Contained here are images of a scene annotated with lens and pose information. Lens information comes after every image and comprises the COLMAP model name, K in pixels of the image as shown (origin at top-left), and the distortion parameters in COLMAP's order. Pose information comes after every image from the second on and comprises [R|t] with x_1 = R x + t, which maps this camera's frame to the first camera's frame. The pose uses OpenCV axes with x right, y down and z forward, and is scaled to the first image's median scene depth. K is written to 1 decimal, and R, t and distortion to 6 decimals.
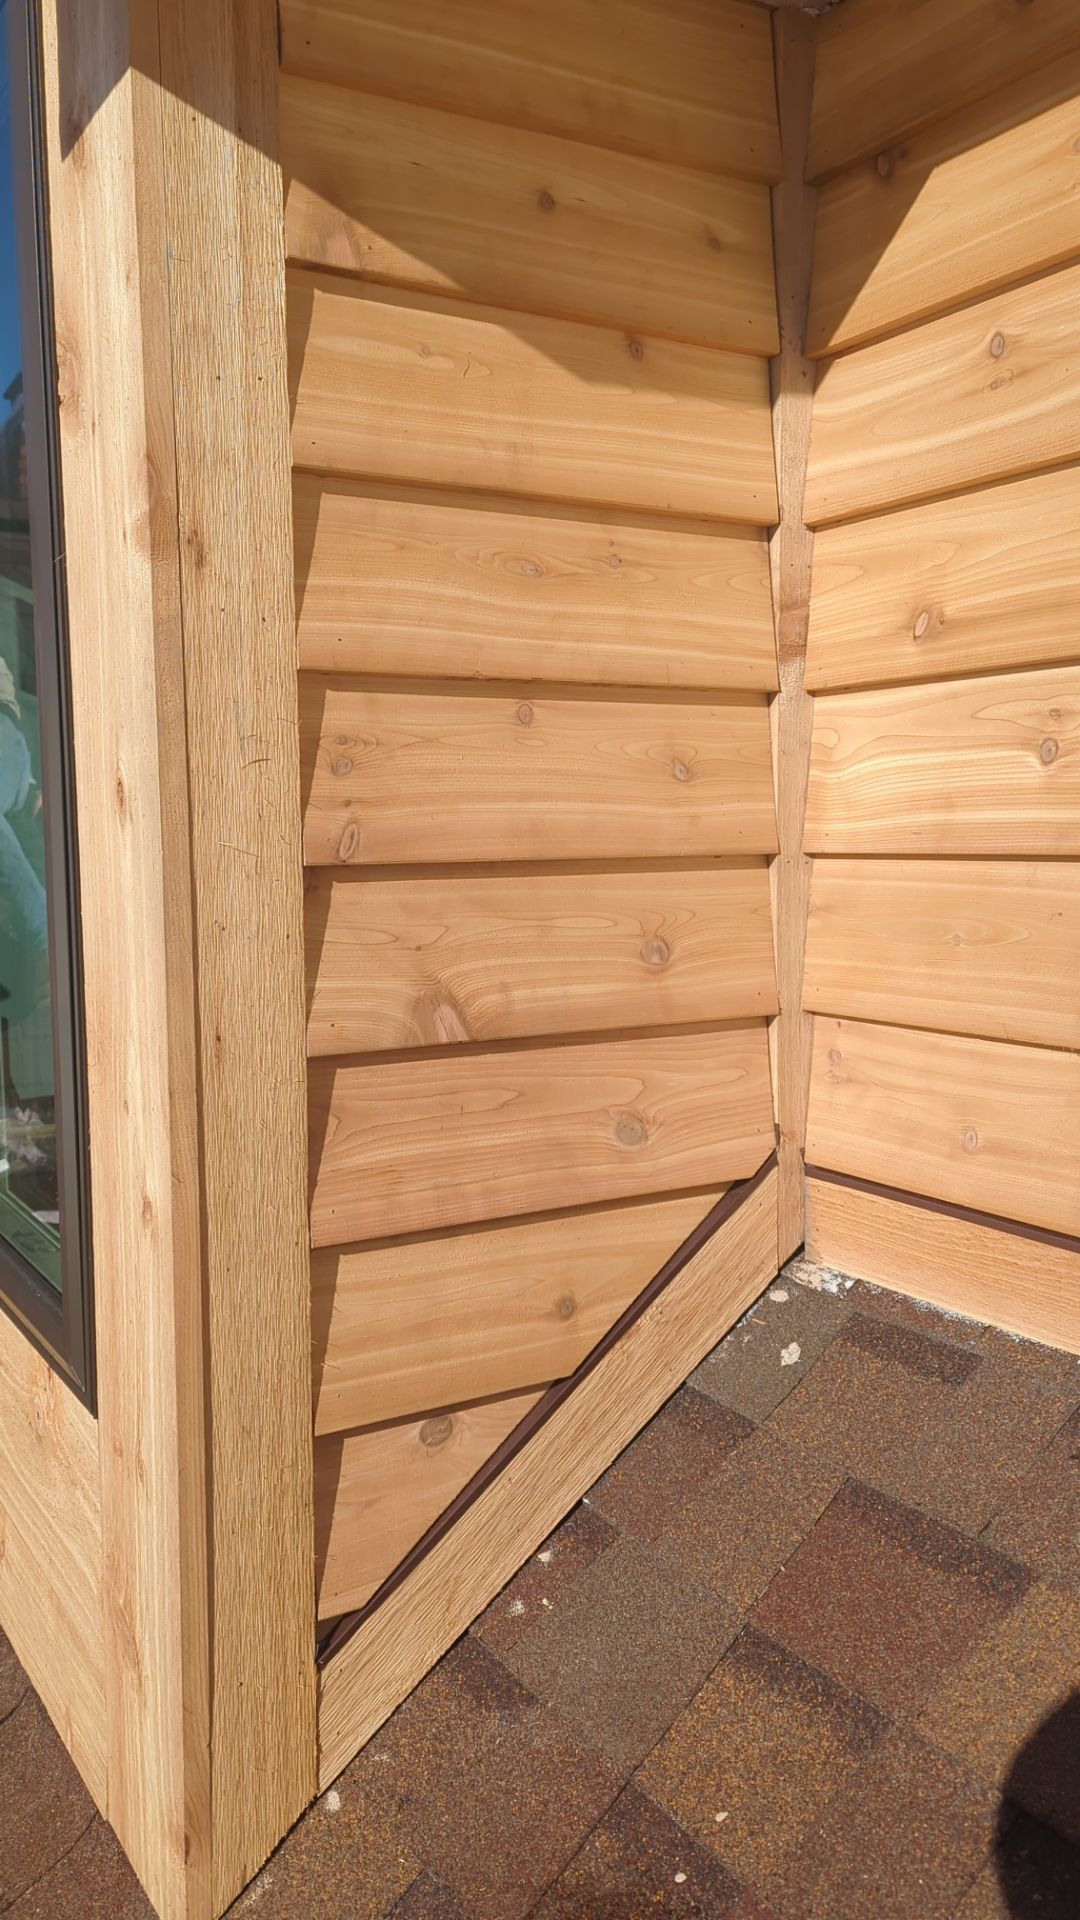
lens RADIAL K [[1538.3, 0, 540.0], [0, 1538.3, 960.0], [0, 0, 1]] dist [0.064101, -0.000539]
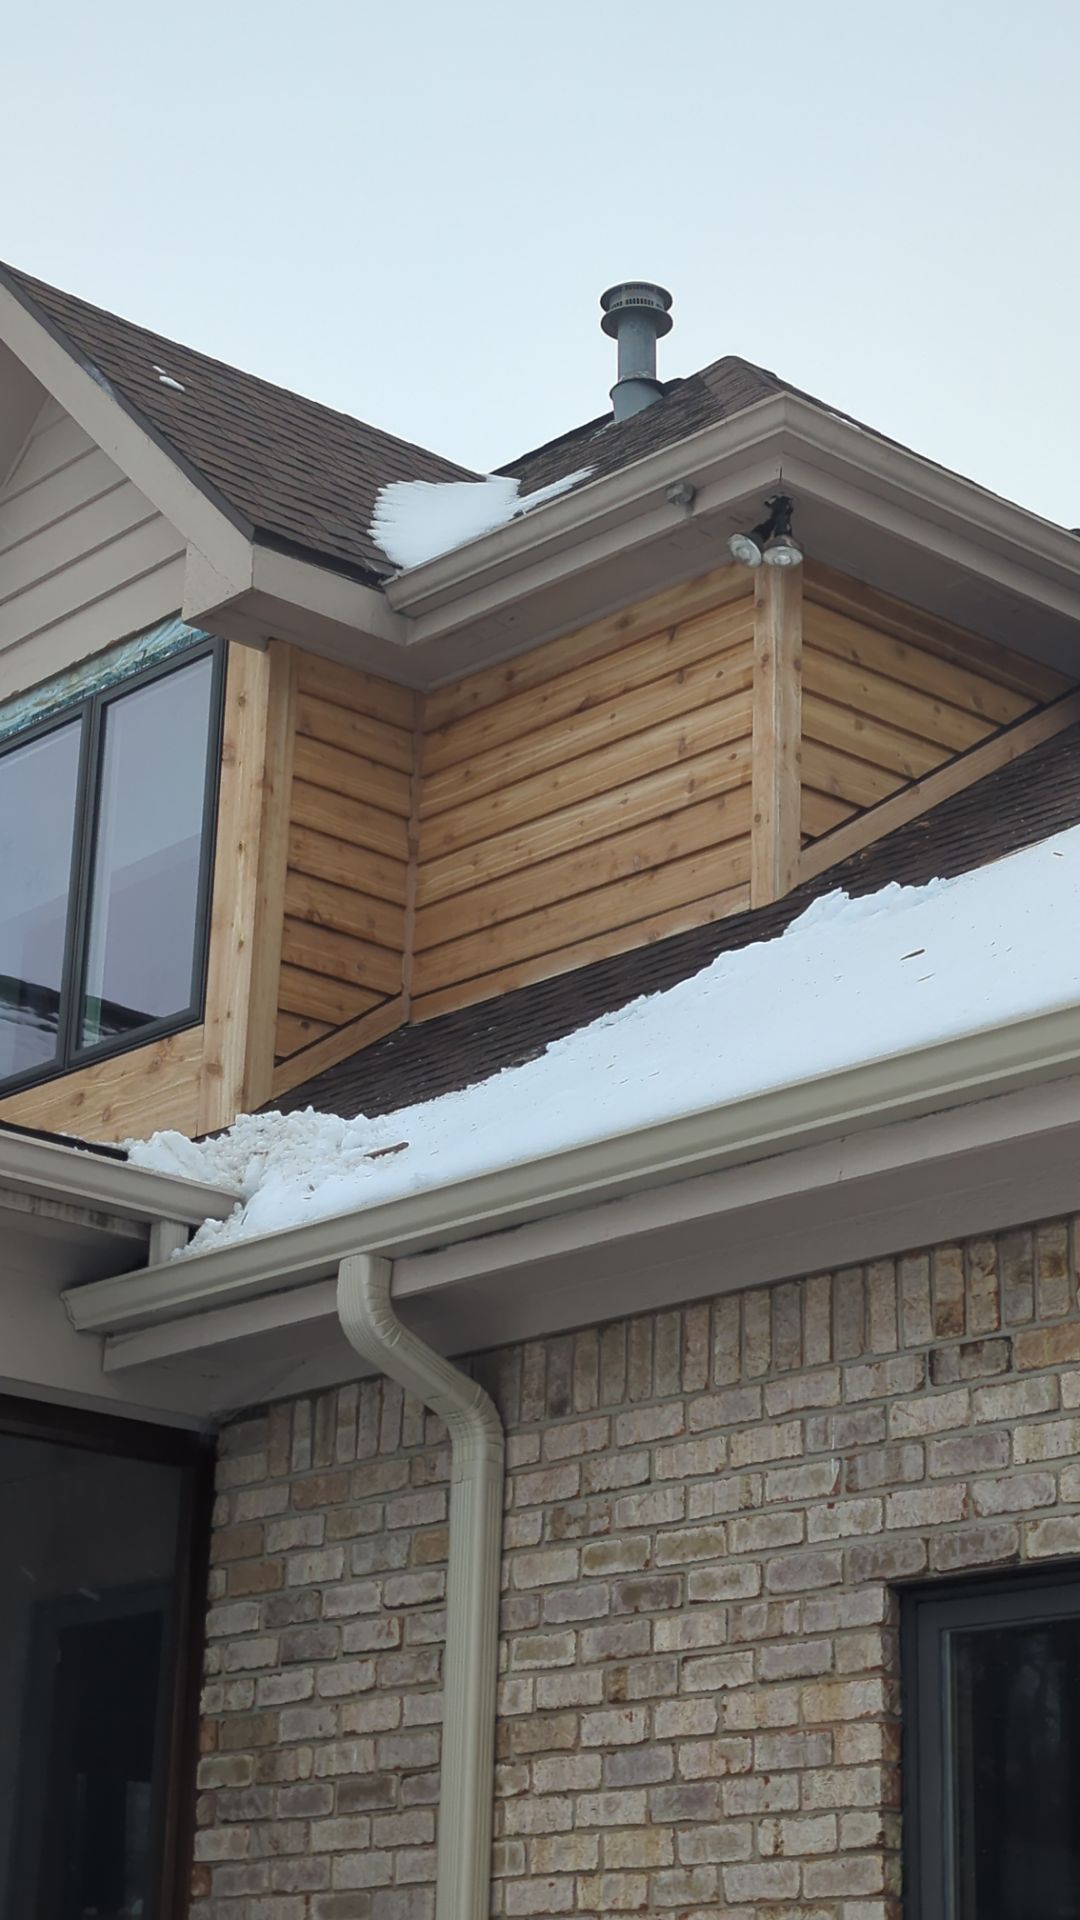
lens RADIAL K [[3461.5, 0, 540.0], [0, 3461.5, 960.0], [0, 0, 1]] dist [0.000877, -0.003311]
pose [[0.981632, 0.101714, 0.161408, -0.838478], [-0.026403, 0.910315, -0.413073, 3.444565], [-0.188947, 0.401224, 0.896280, -6.312567]]
